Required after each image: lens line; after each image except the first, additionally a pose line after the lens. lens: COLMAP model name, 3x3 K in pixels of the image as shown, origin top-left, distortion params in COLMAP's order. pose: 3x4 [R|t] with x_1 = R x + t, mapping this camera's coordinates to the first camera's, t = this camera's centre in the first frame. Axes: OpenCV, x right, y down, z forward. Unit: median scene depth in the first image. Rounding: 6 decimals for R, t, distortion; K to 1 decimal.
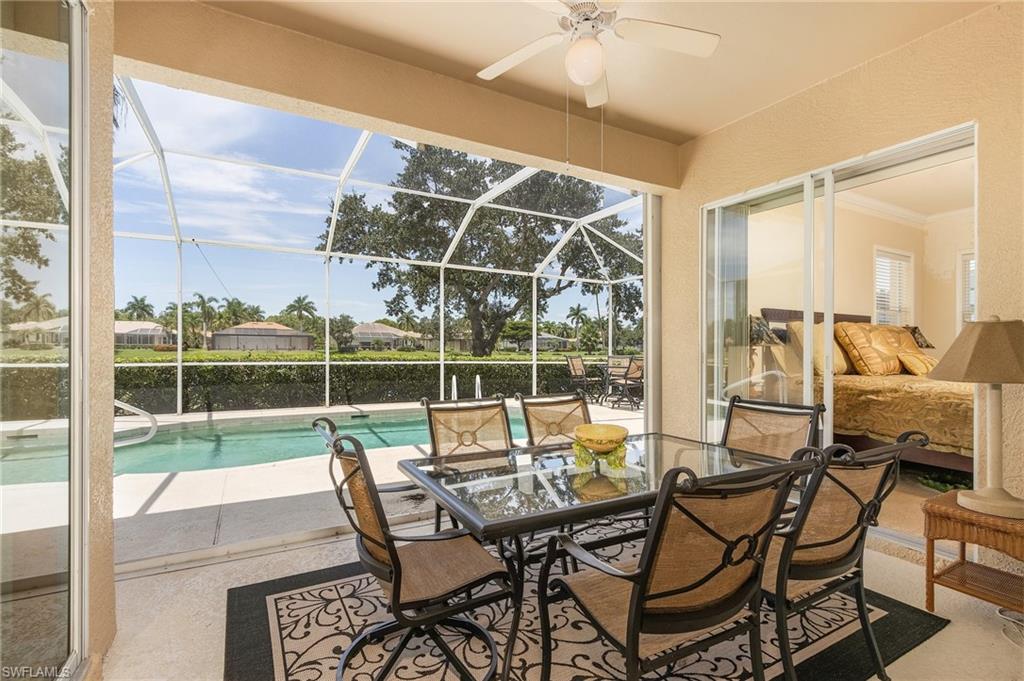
lens RADIAL K [[482.0, 0, 508.2], [0, 482.0, 349.3], [0, 0, 1]] dist [0.002839, -0.000632]
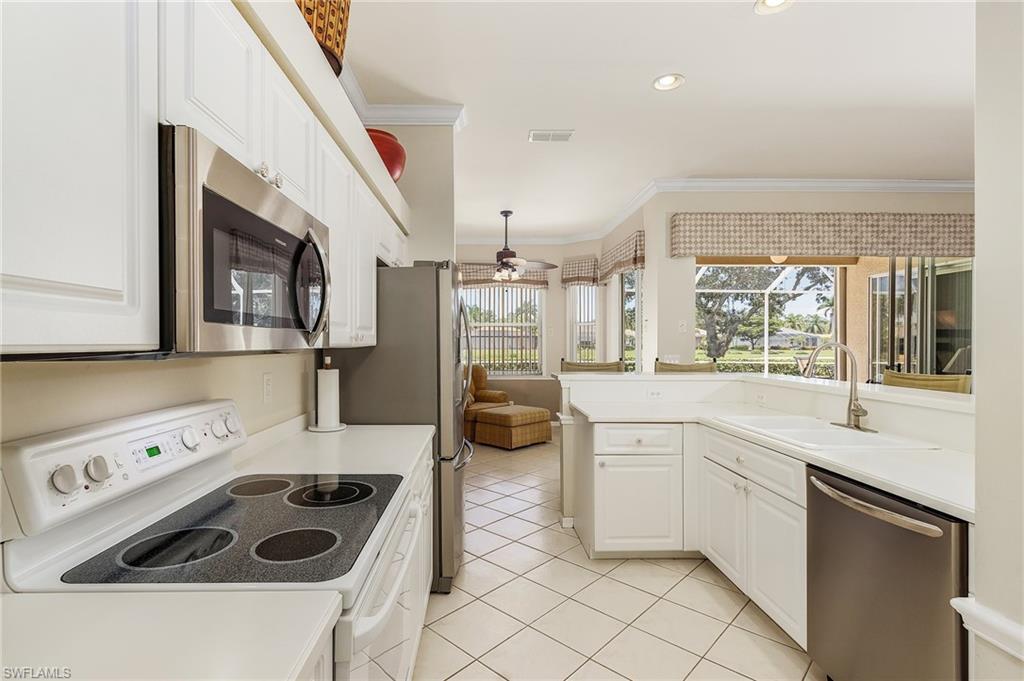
lens RADIAL K [[482.0, 0, 456.7], [0, 482.0, 356.3], [0, 0, 1]] dist [0.002839, -0.000632]
pose [[0.864086, 0.003891, -0.503329, -0.006754], [0.006191, 0.999812, 0.018358, -0.010604], [0.503306, -0.018979, 0.863900, -0.314023]]
